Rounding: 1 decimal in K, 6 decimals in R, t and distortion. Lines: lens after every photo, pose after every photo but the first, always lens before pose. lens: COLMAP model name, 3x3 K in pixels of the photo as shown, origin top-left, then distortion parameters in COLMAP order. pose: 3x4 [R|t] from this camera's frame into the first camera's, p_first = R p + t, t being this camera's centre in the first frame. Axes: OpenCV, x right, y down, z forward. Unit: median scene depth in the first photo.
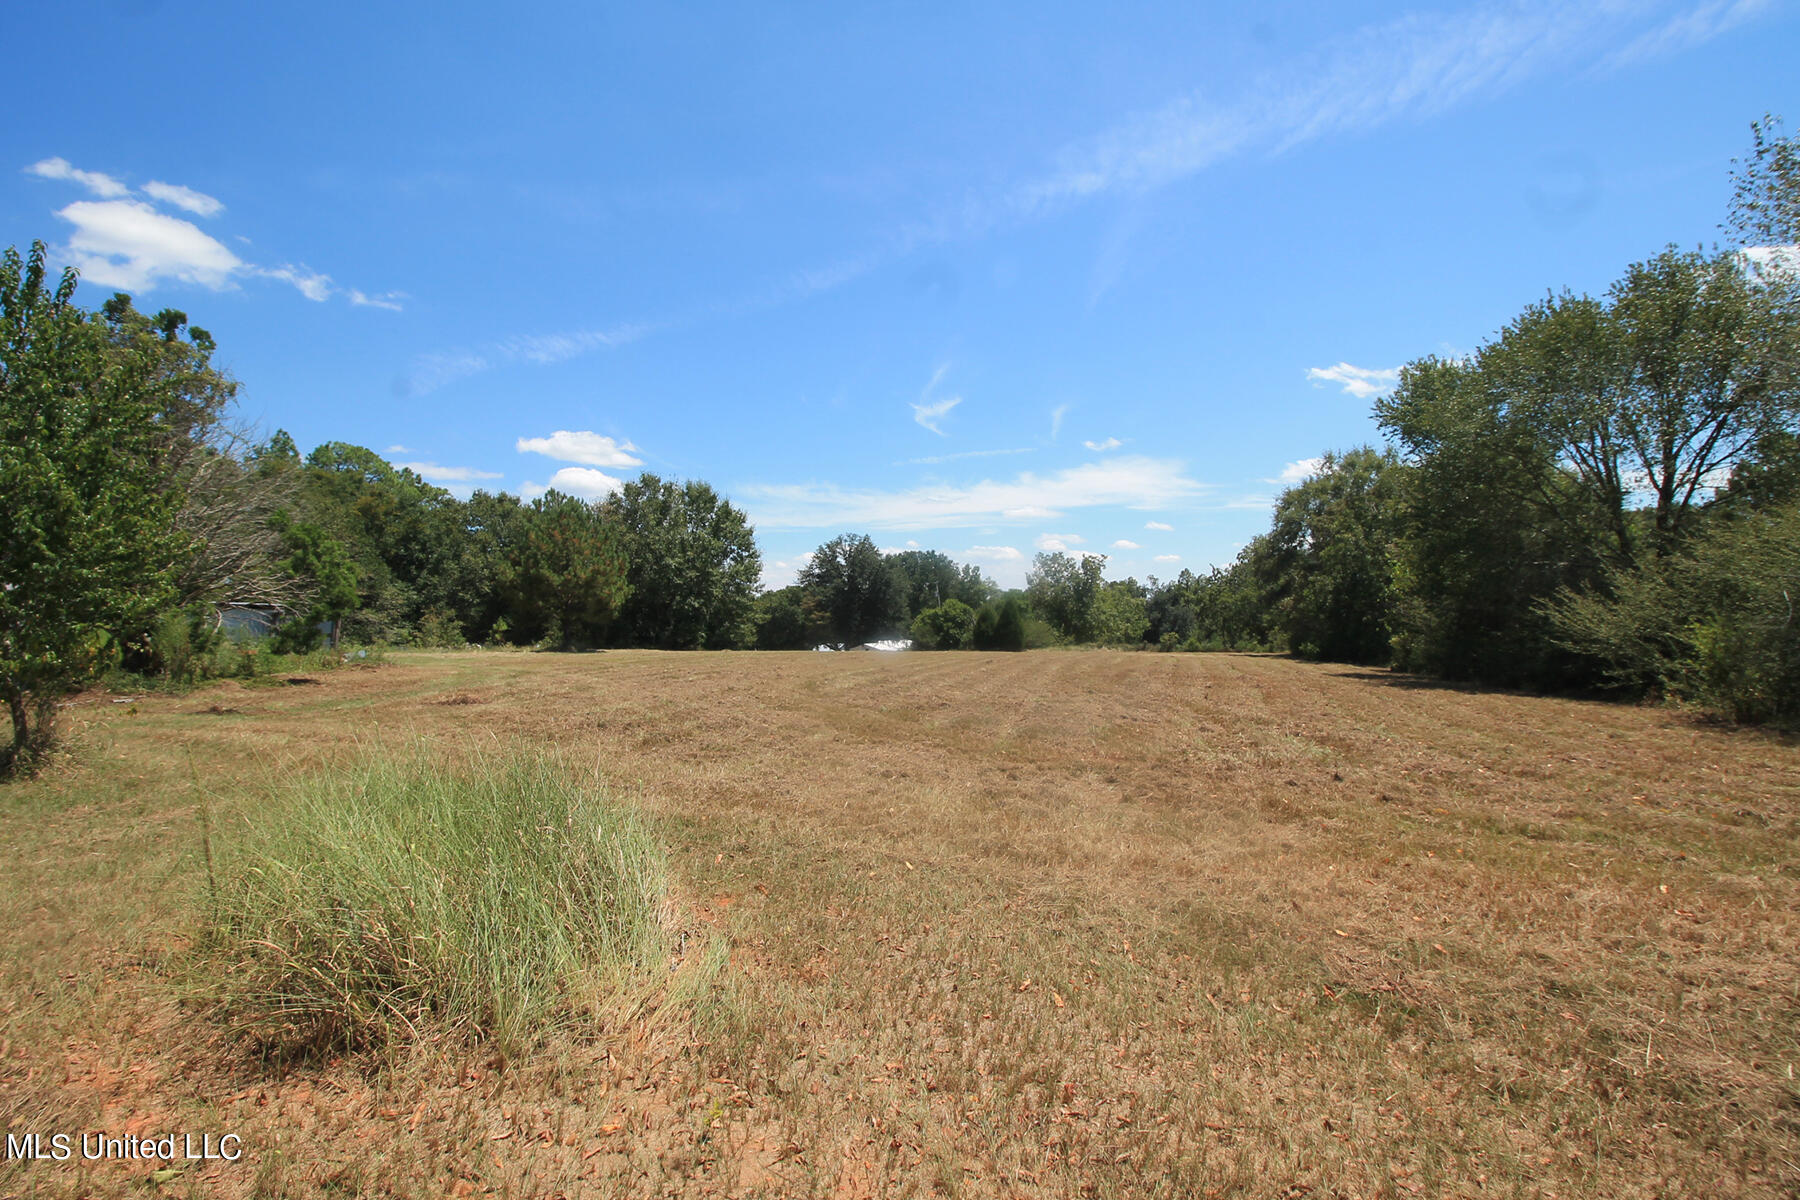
lens RADIAL K [[854.7, 0, 905.2], [0, 854.7, 583.8], [0, 0, 1]] dist [-0.000721, -0.015469]
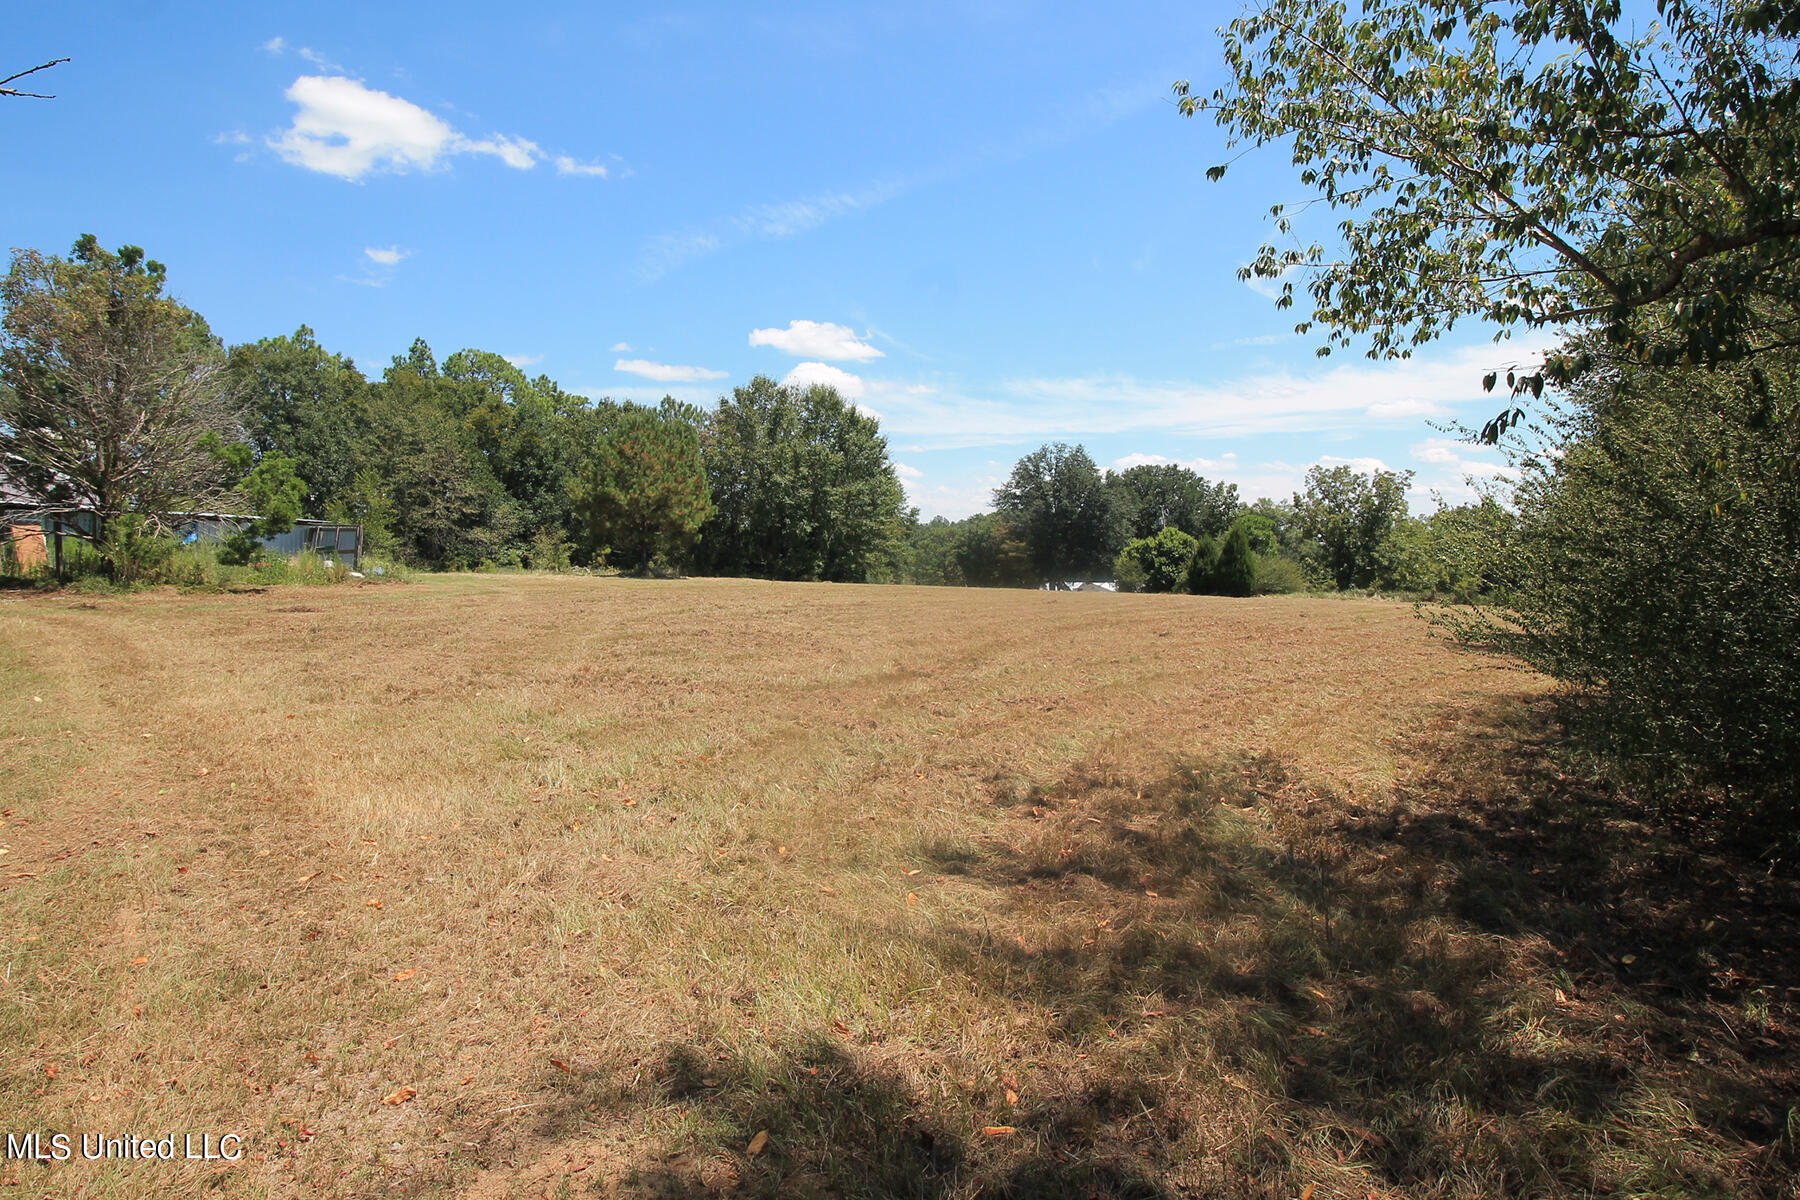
lens RADIAL K [[1084.4, 0, 894.4], [0, 1084.4, 594.5], [0, 0, 1]] dist [0.004934, -0.000100]
pose [[0.956593, 0.032327, -0.289628, 0.105003], [-0.008780, 0.996574, 0.082235, -0.000232], [0.291294, -0.076123, 0.953600, -0.017706]]
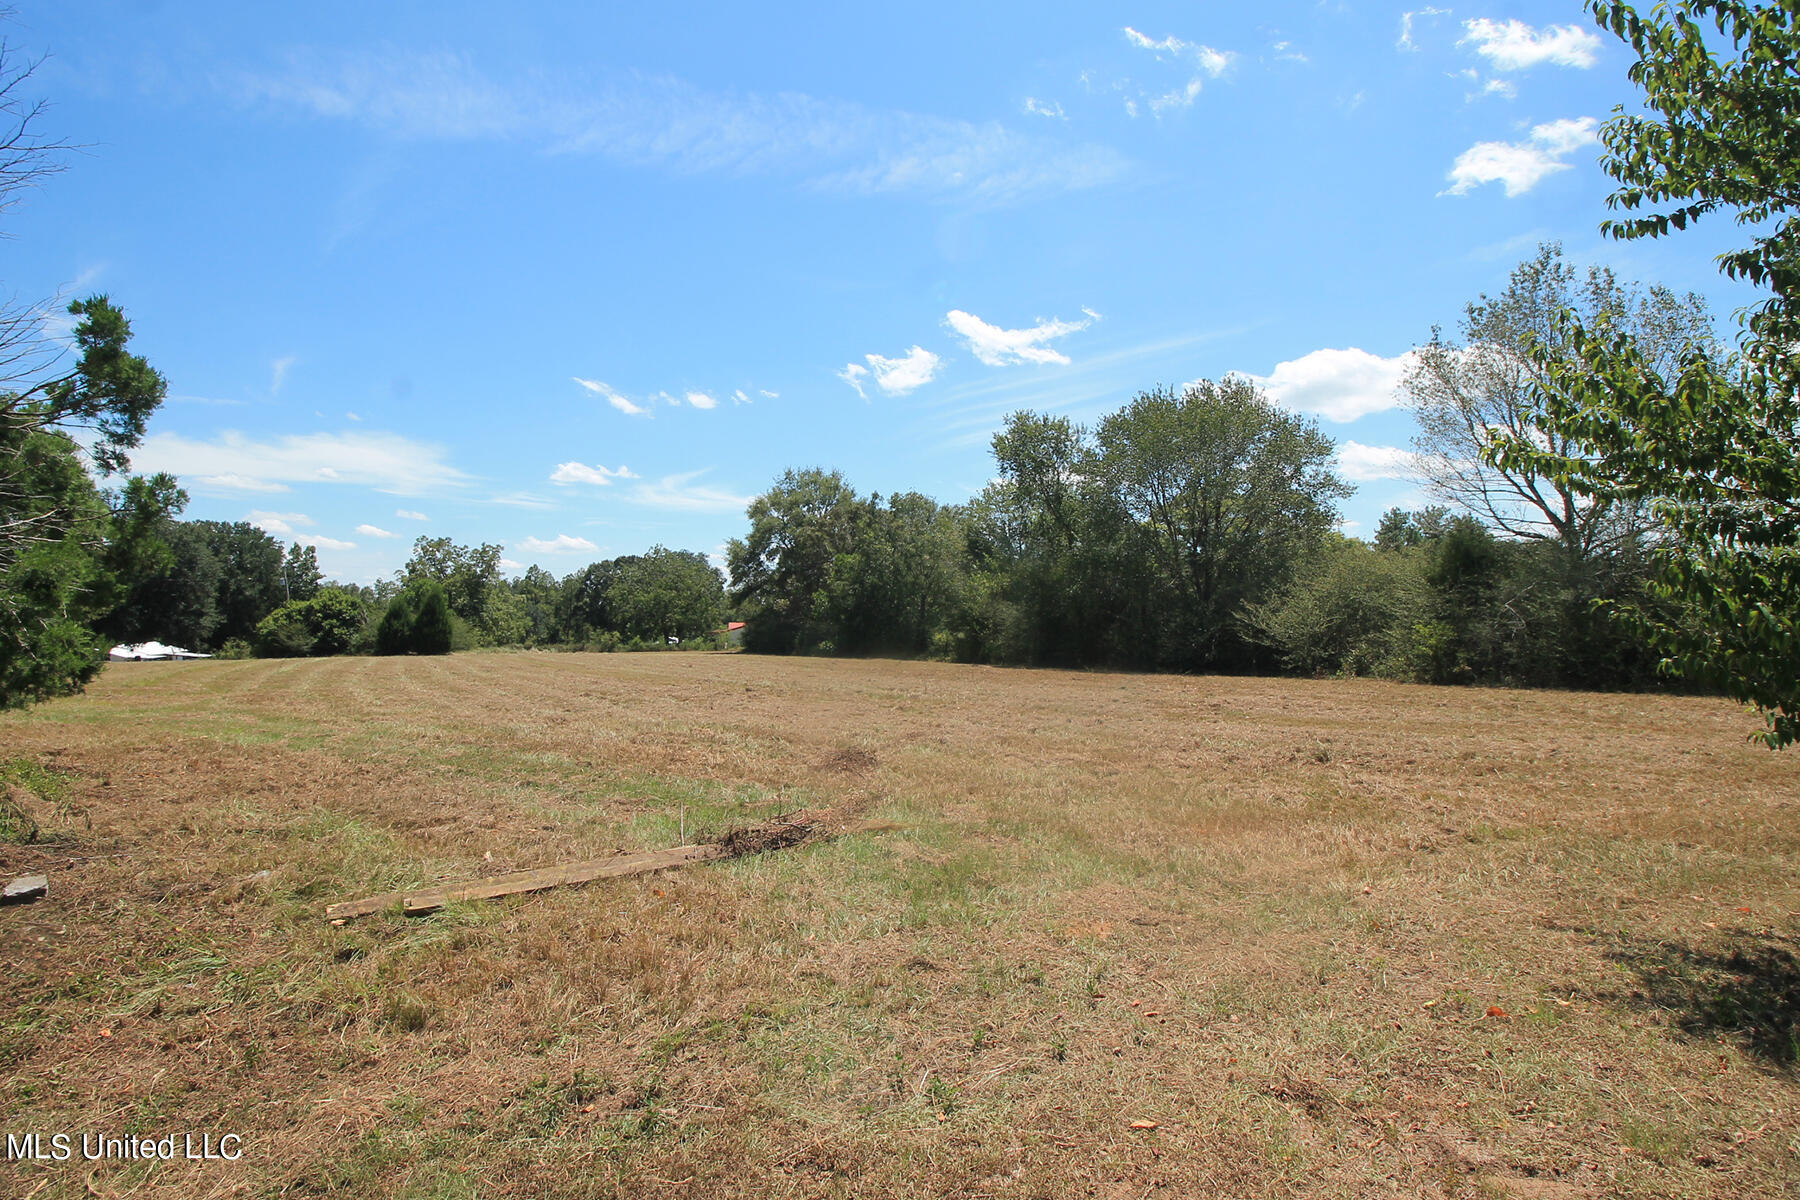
lens RADIAL K [[850.0, 0, 907.1], [0, 850.0, 595.3], [0, 0, 1]] dist [0.002545, -0.014643]
pose [[0.679811, 0.028741, 0.732824, -0.156211], [-0.039057, 0.999233, -0.002958, 0.005724], [-0.732346, -0.026611, 0.680412, 0.104099]]
